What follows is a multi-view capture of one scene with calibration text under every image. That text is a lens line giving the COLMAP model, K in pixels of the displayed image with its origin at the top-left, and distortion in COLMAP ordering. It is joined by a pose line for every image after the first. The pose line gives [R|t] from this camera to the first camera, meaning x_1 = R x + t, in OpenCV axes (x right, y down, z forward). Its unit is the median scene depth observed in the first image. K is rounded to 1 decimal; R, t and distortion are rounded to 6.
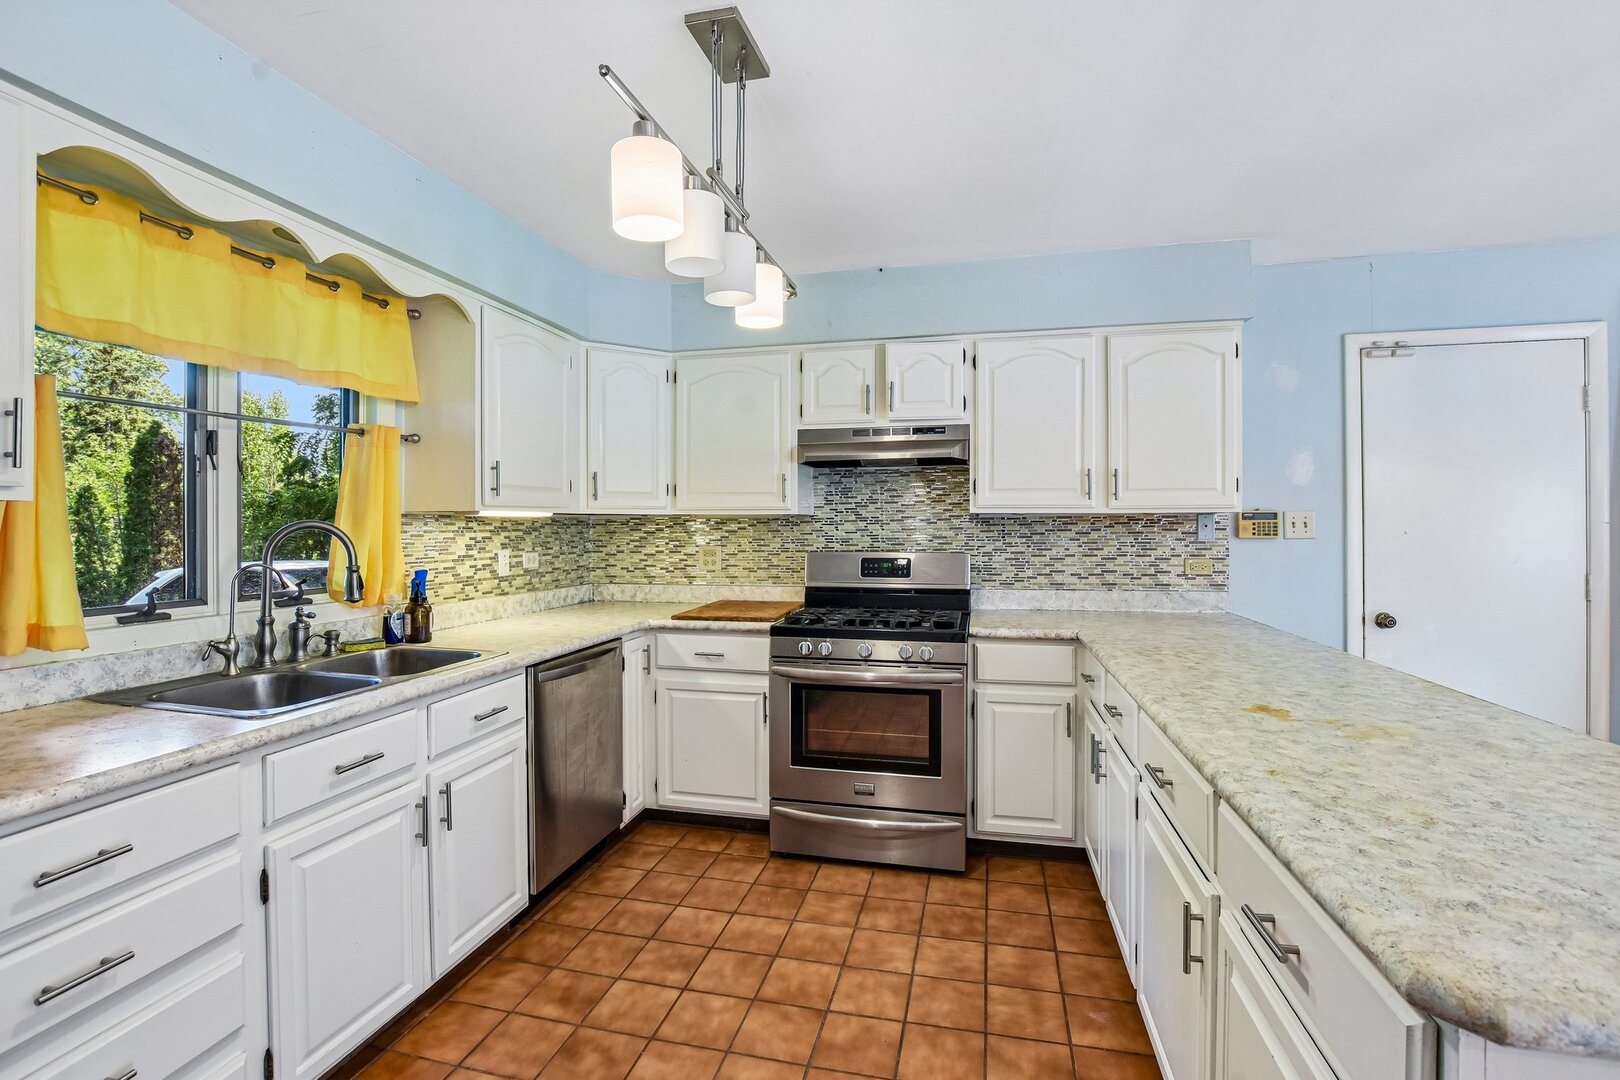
lens RADIAL K [[713.2, 0, 810.6], [0, 713.2, 535.4], [0, 0, 1]] dist [-0.023180, 0.002146]
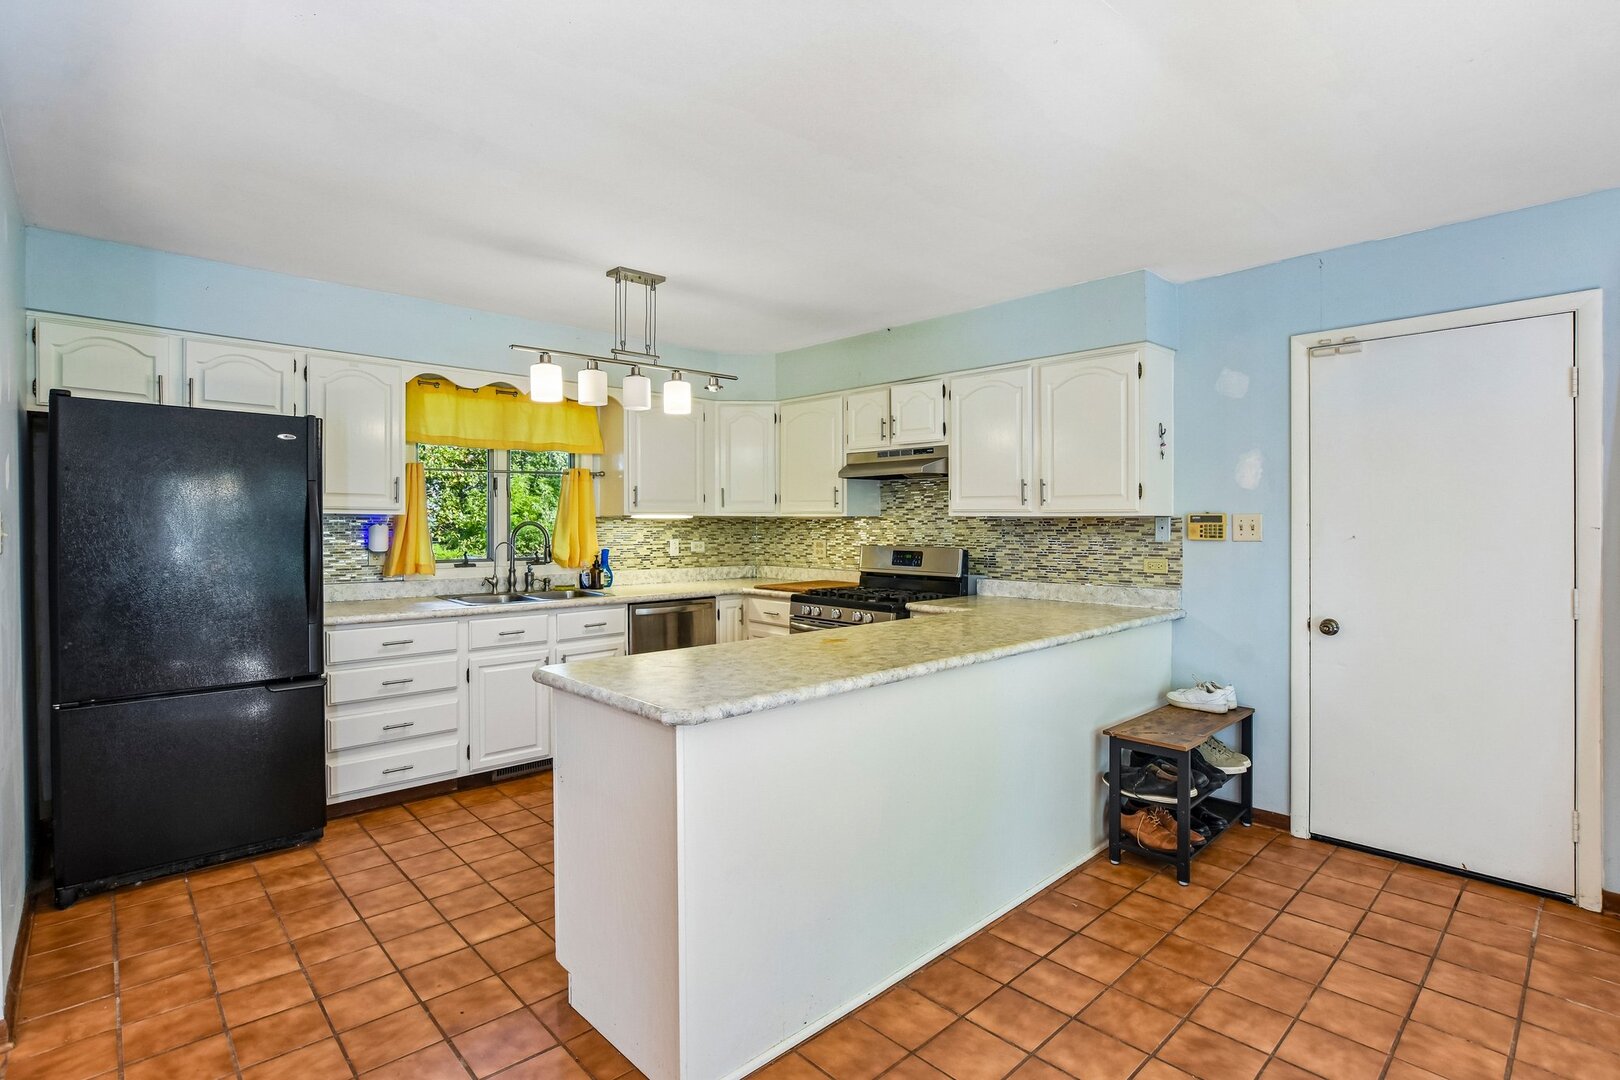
lens RADIAL K [[768.4, 0, 810.2], [0, 768.4, 533.1], [0, 0, 1]] dist [0.002712, 0.000743]
pose [[0.839872, 0.012570, -0.542639, 0.758378], [-0.010953, 0.999921, 0.006209, -0.006958], [0.542674, 0.000729, 0.839943, -0.268557]]
